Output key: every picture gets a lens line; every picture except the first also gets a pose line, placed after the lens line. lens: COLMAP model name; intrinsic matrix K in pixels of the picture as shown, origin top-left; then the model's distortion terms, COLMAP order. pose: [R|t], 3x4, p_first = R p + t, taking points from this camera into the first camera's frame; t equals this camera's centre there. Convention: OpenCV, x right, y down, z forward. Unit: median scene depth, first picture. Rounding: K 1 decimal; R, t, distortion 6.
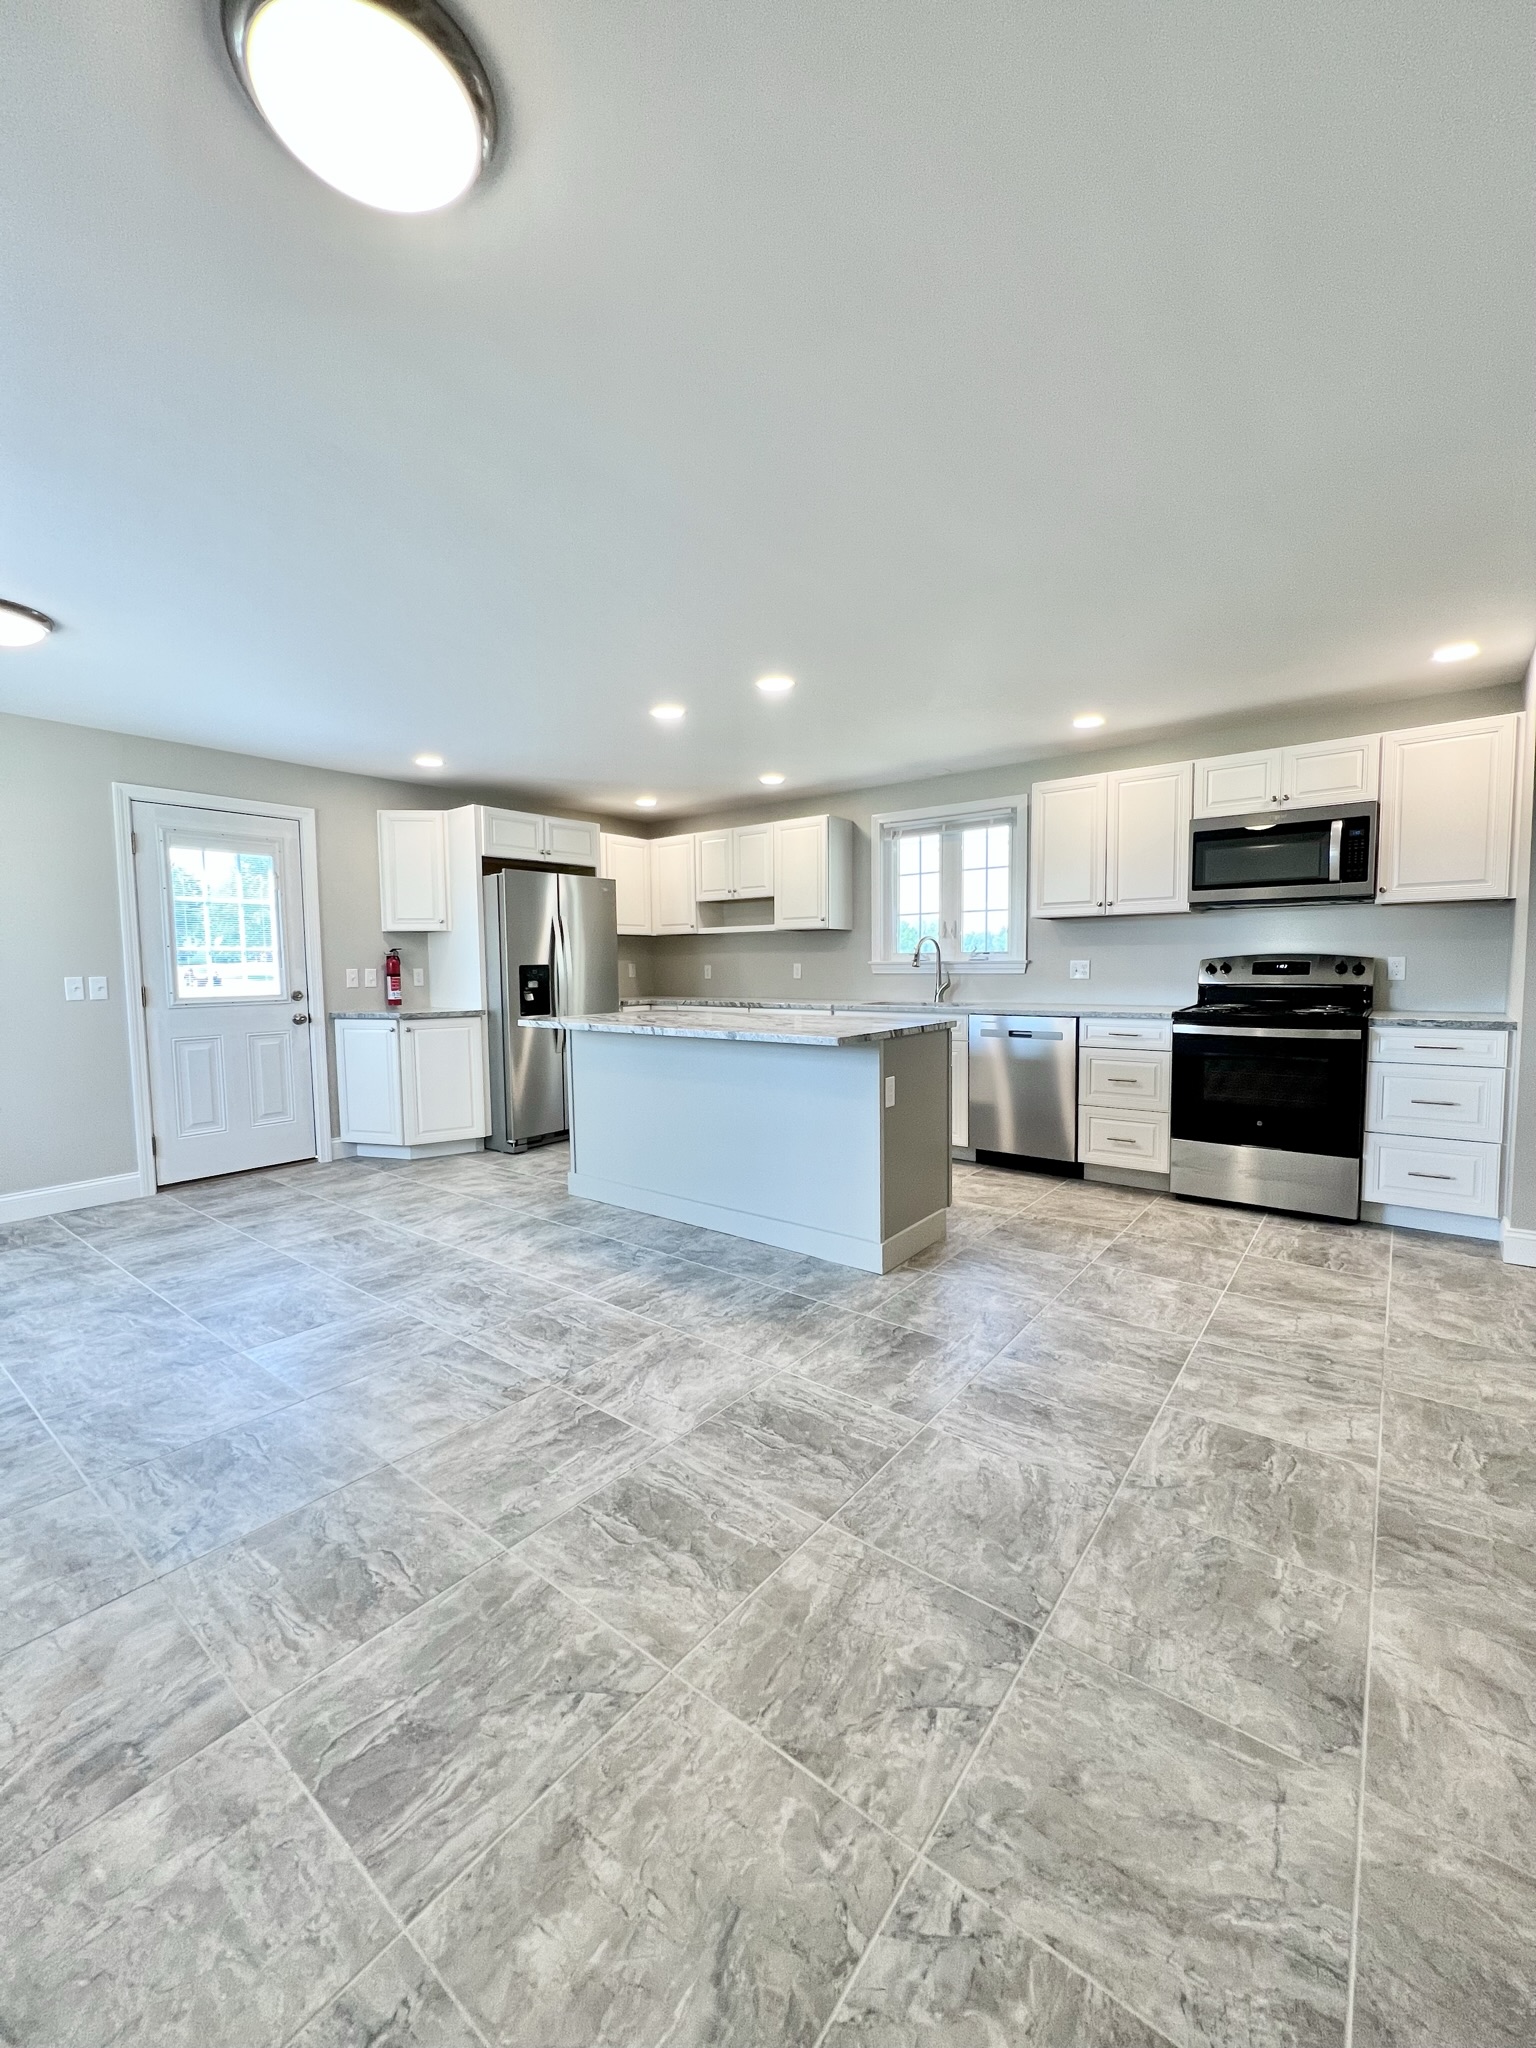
lens RADIAL K [[817.4, 0, 767.8], [0, 817.4, 1018.0], [0, 0, 1]] dist [-0.003293, 0.000675]
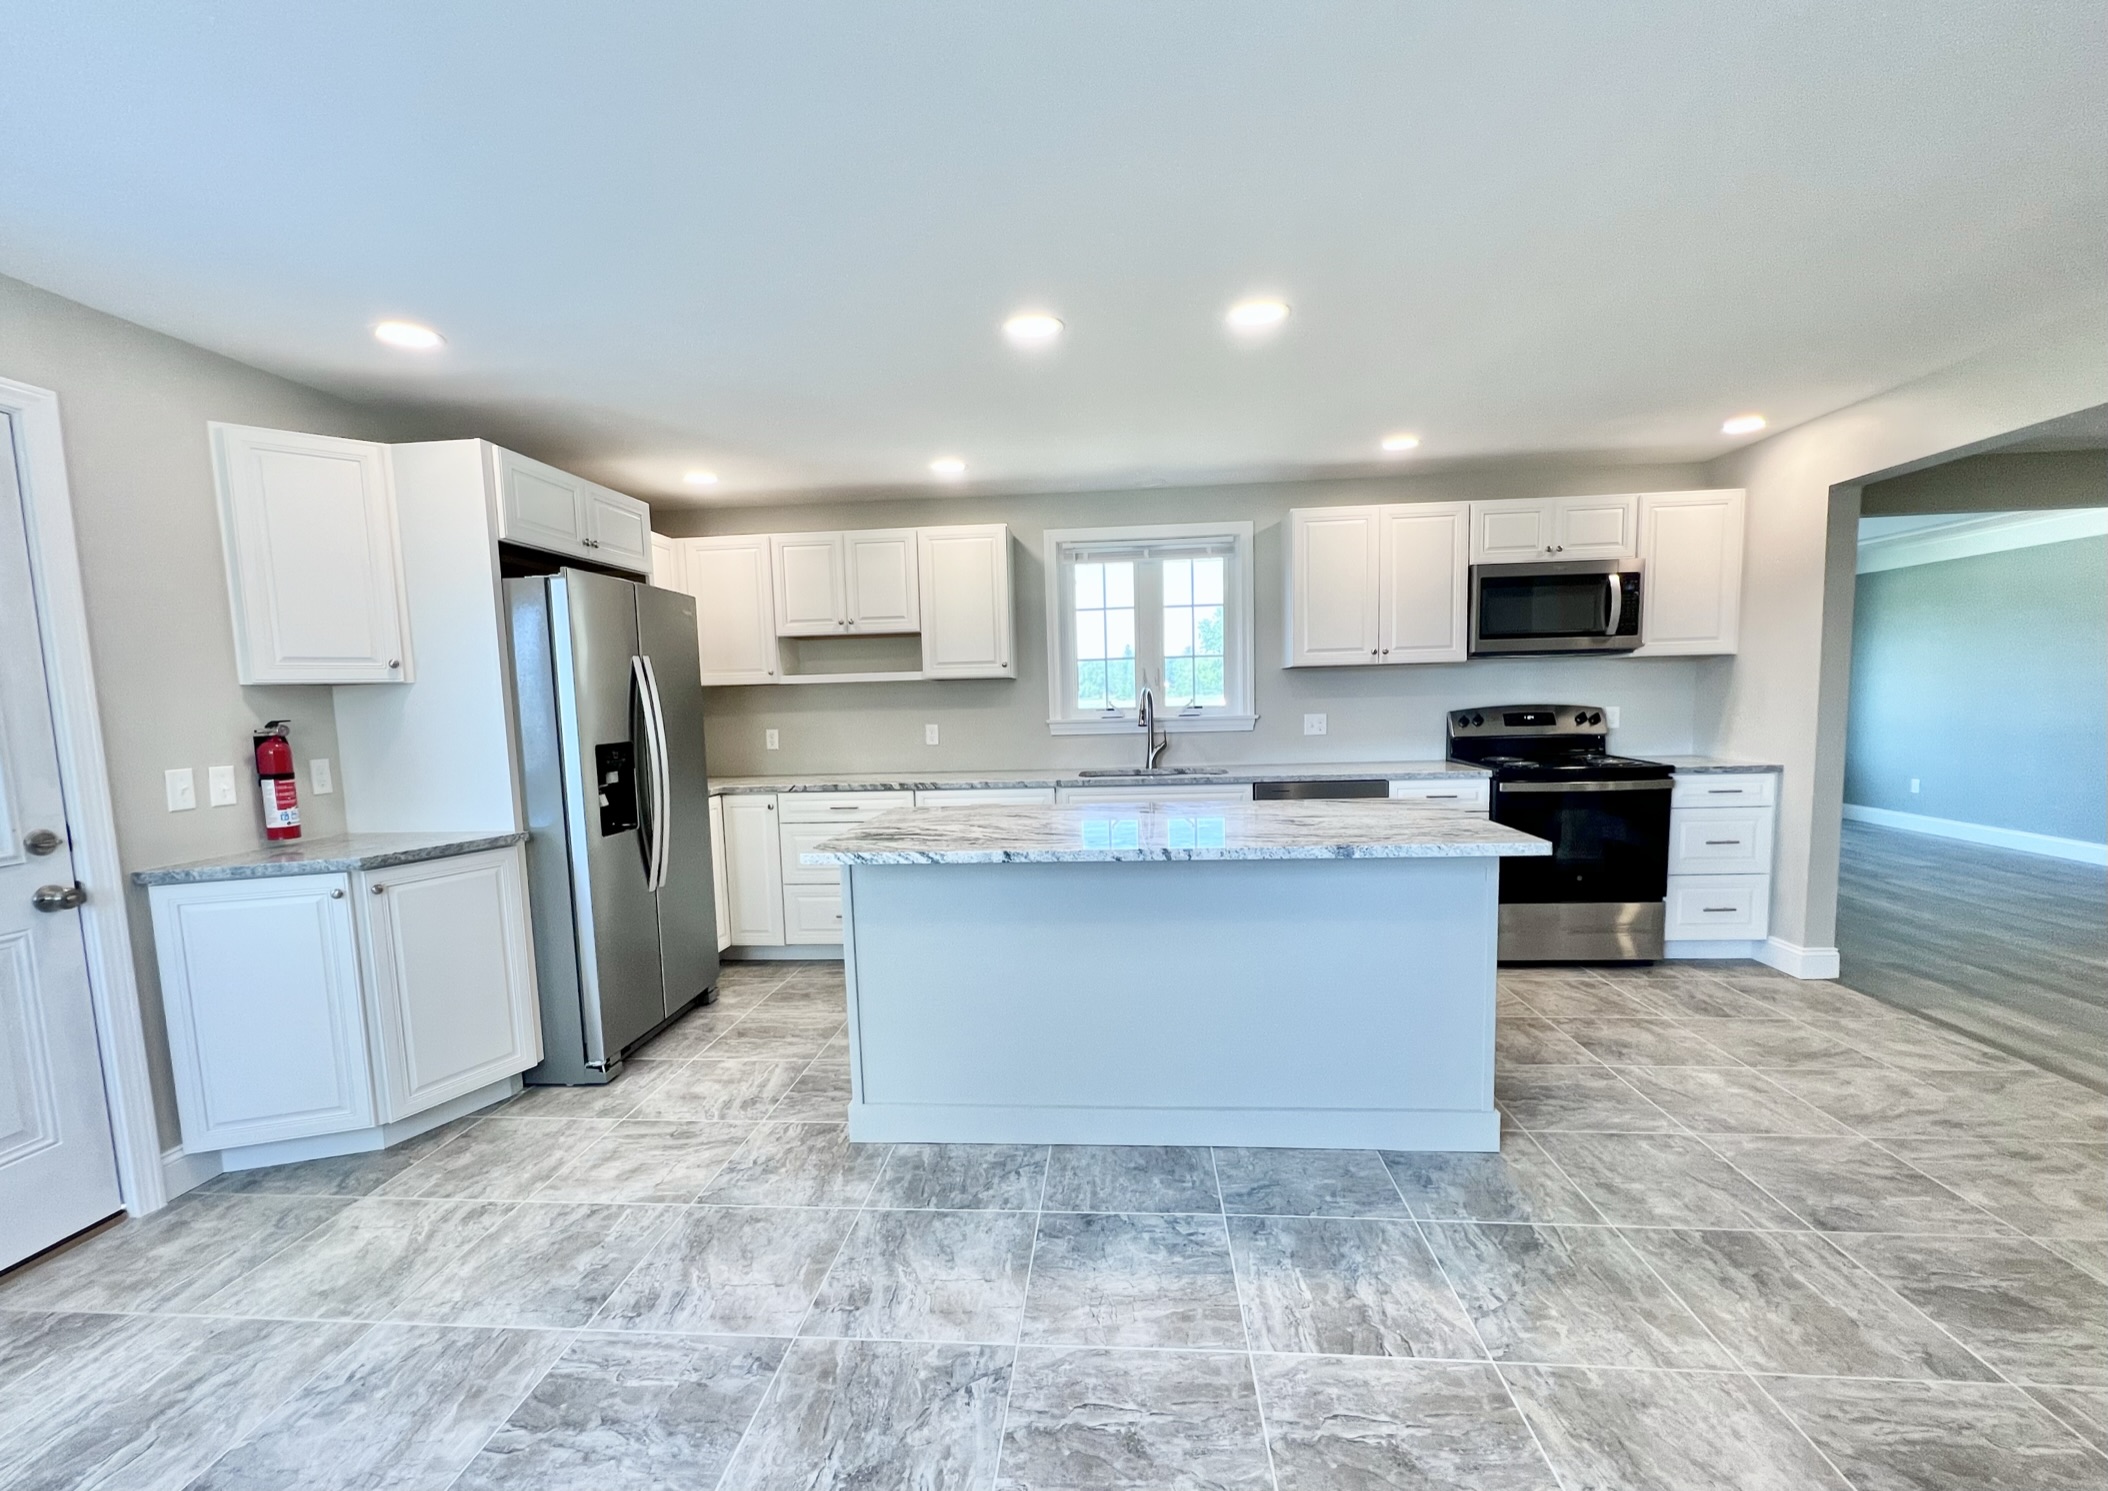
lens RADIAL K [[880.3, 0, 1052.3], [0, 880.3, 781.0], [0, 0, 1]] dist [-0.002512, 0.000430]
pose [[0.837571, -0.063987, 0.542568, -0.481074], [0.055351, 0.997946, 0.032245, -0.055562], [-0.543517, 0.003024, 0.839393, 0.432141]]
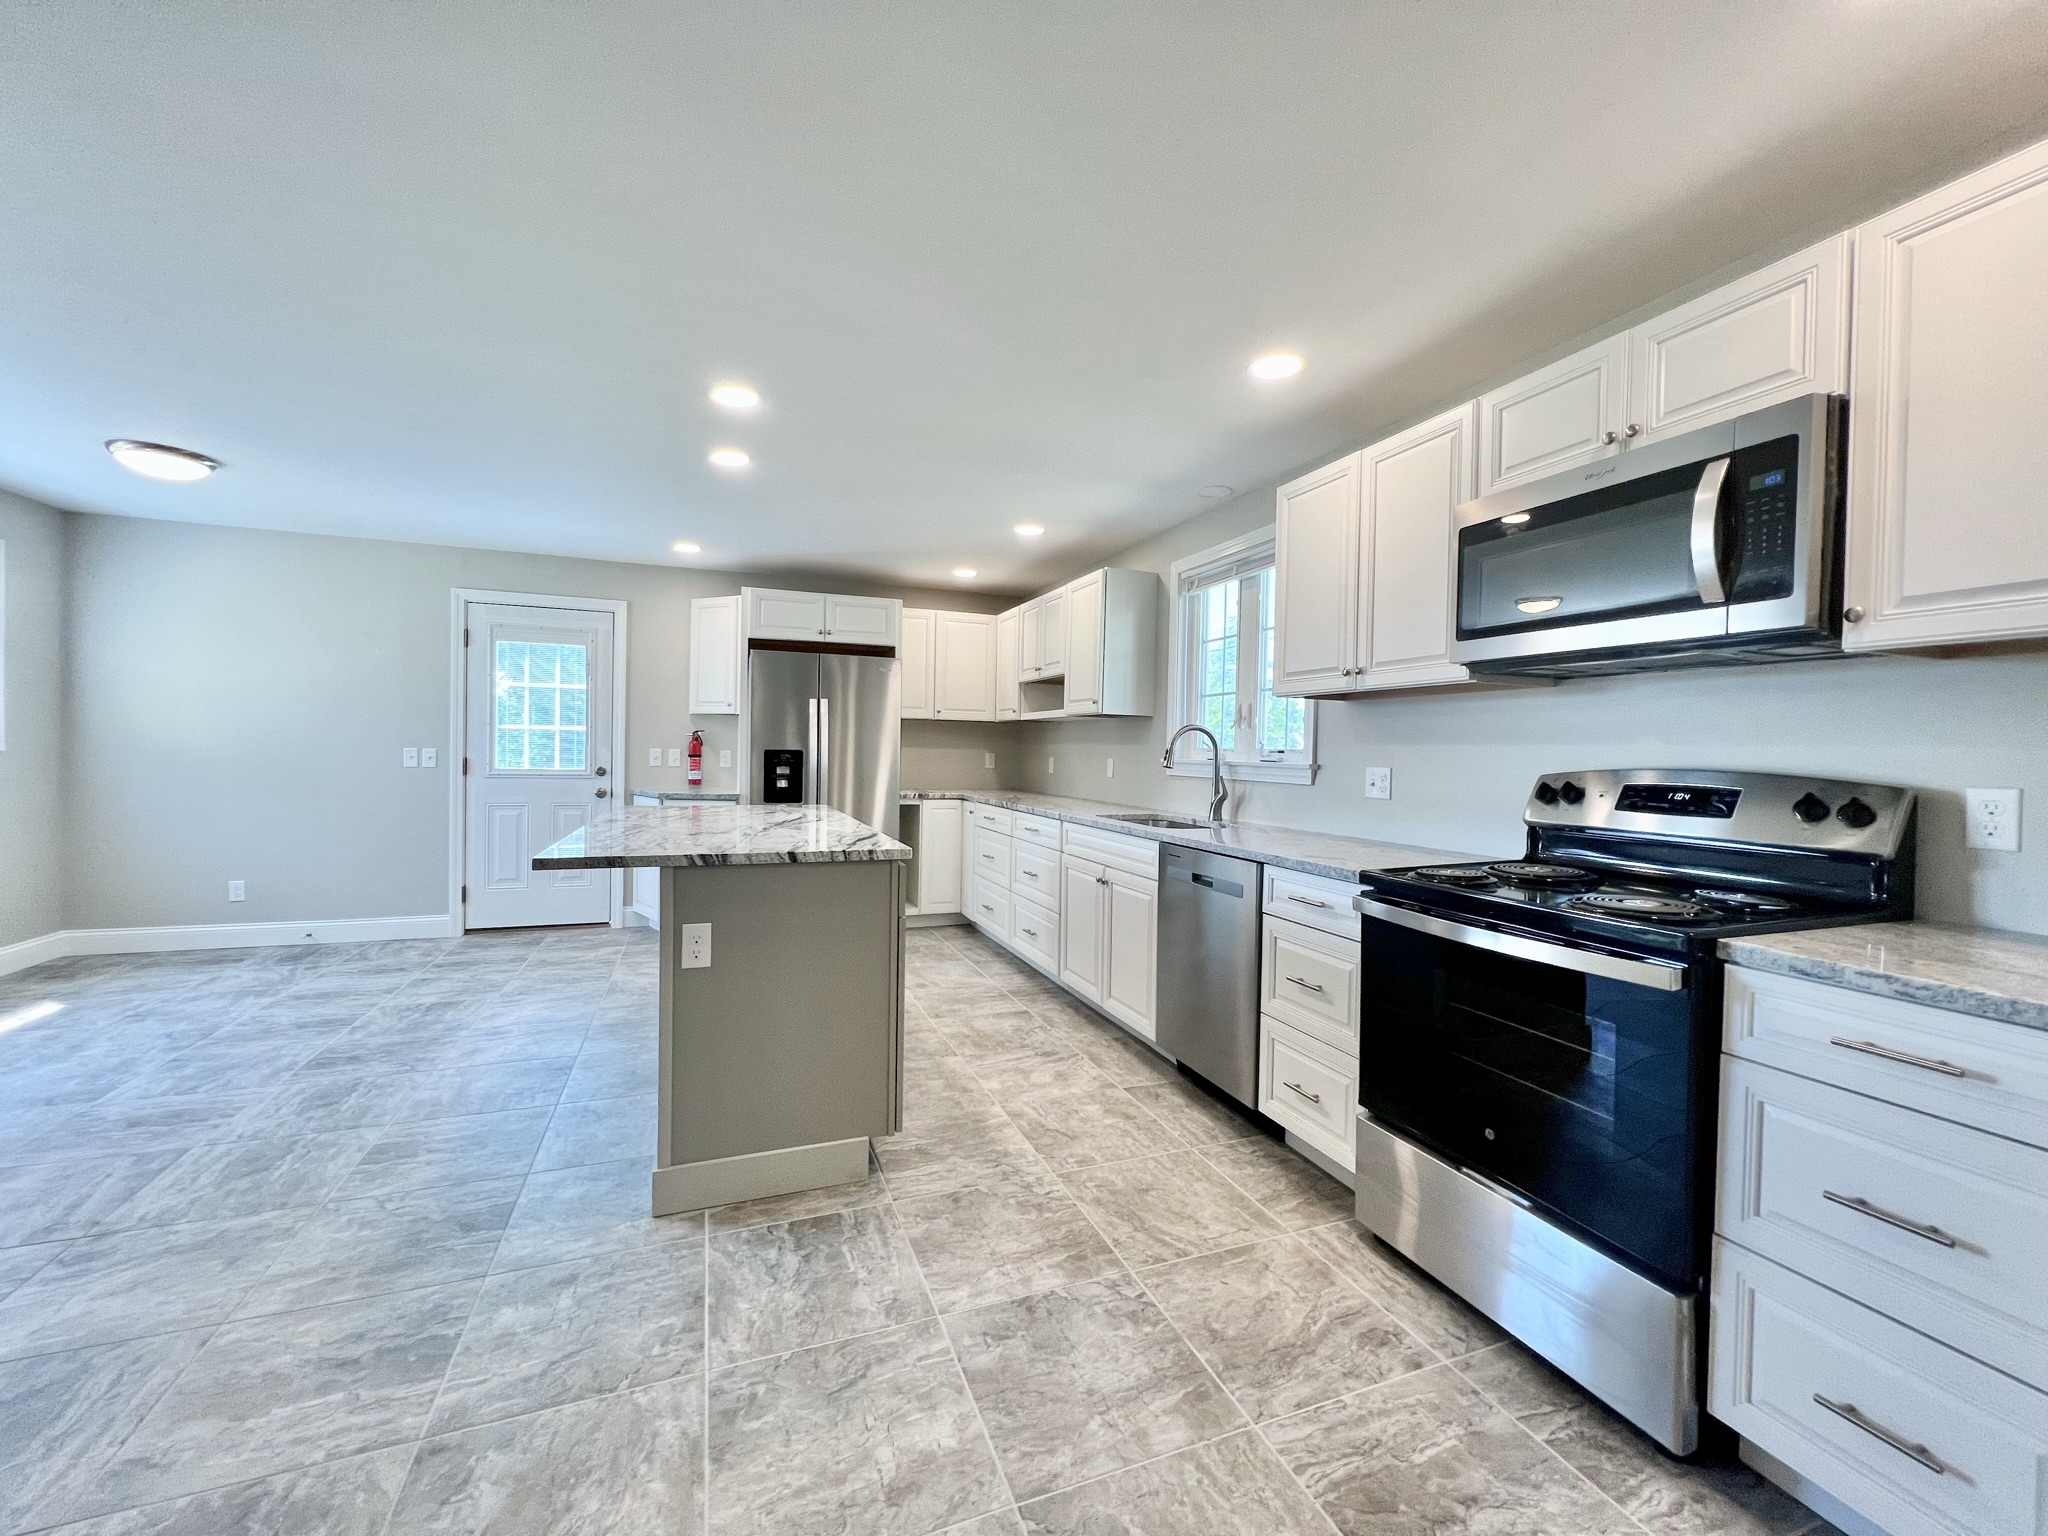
lens RADIAL K [[817.4, 0, 1016.9], [0, 817.4, 761.2], [0, 0, 1]] dist [-0.003293, 0.000675]
pose [[0.855197, 0.035382, -0.517095, 0.577841], [-0.064647, 0.997158, -0.038685, -0.043268], [0.514256, 0.066512, 0.855054, 0.435510]]
